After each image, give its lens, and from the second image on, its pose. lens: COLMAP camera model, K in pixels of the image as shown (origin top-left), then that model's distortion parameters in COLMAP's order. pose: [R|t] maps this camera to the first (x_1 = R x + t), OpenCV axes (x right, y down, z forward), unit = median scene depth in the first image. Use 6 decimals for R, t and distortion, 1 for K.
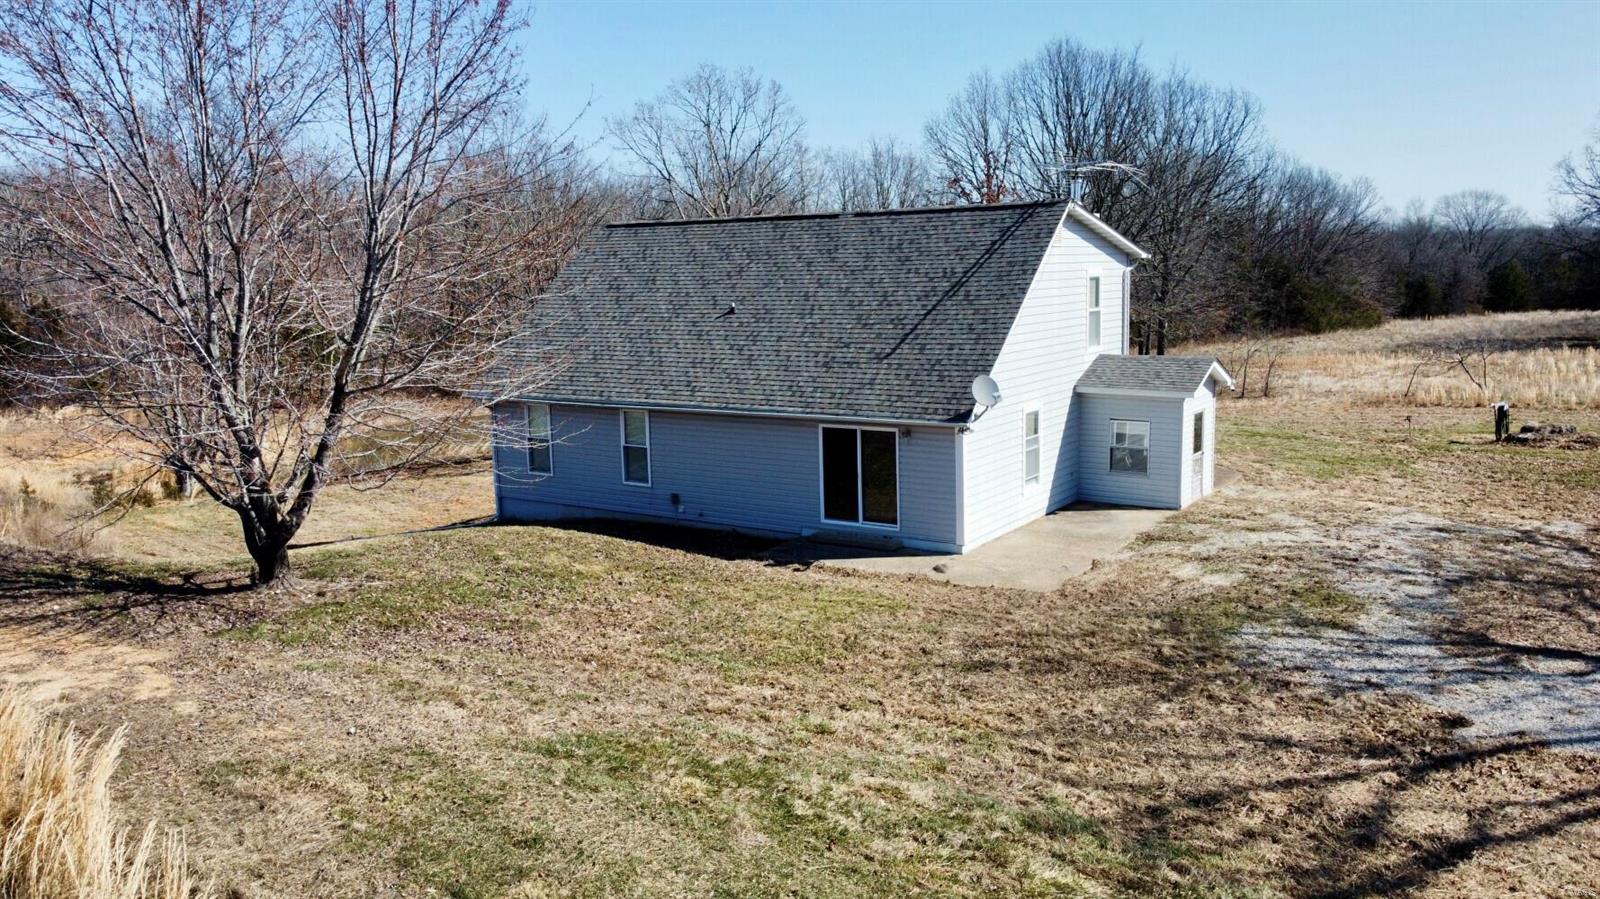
lens RADIAL K [[1221.4, 0, 805.2], [0, 1221.4, 454.3], [0, 0, 1]] dist [-0.003586, -0.002915]
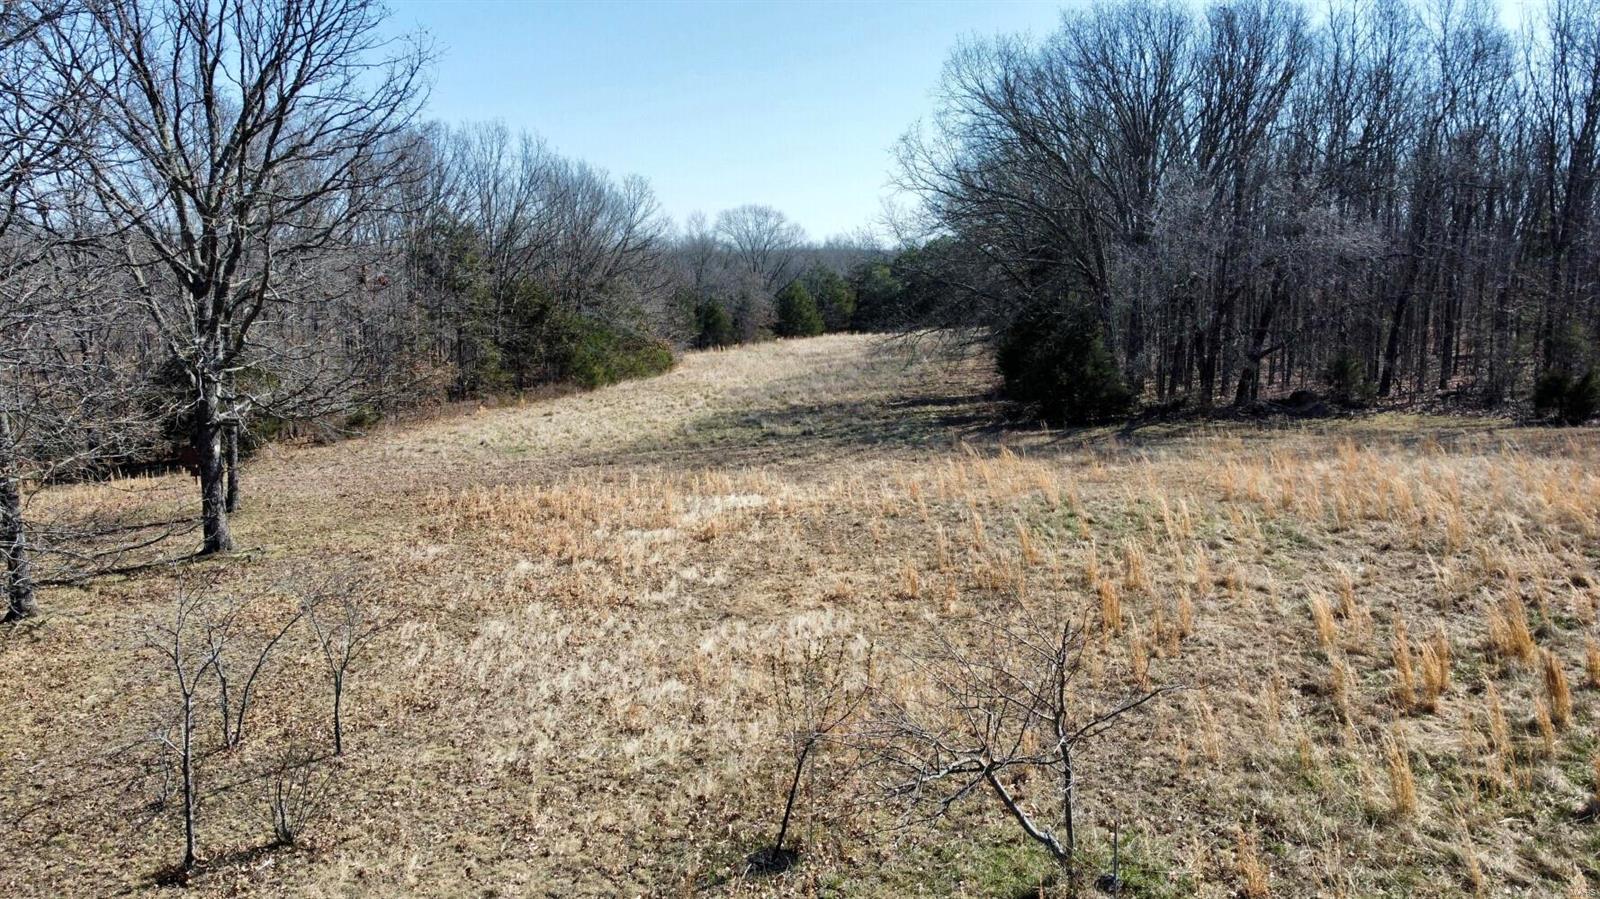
lens RADIAL K [[1221.4, 0, 802.4], [0, 1221.4, 447.9], [0, 0, 1]] dist [-0.003586, -0.002915]
pose [[0.855387, -0.072075, 0.512950, 0.105314], [0.081781, 0.996644, 0.003661, -0.038715], [-0.511492, 0.038818, 0.858411, 0.219194]]
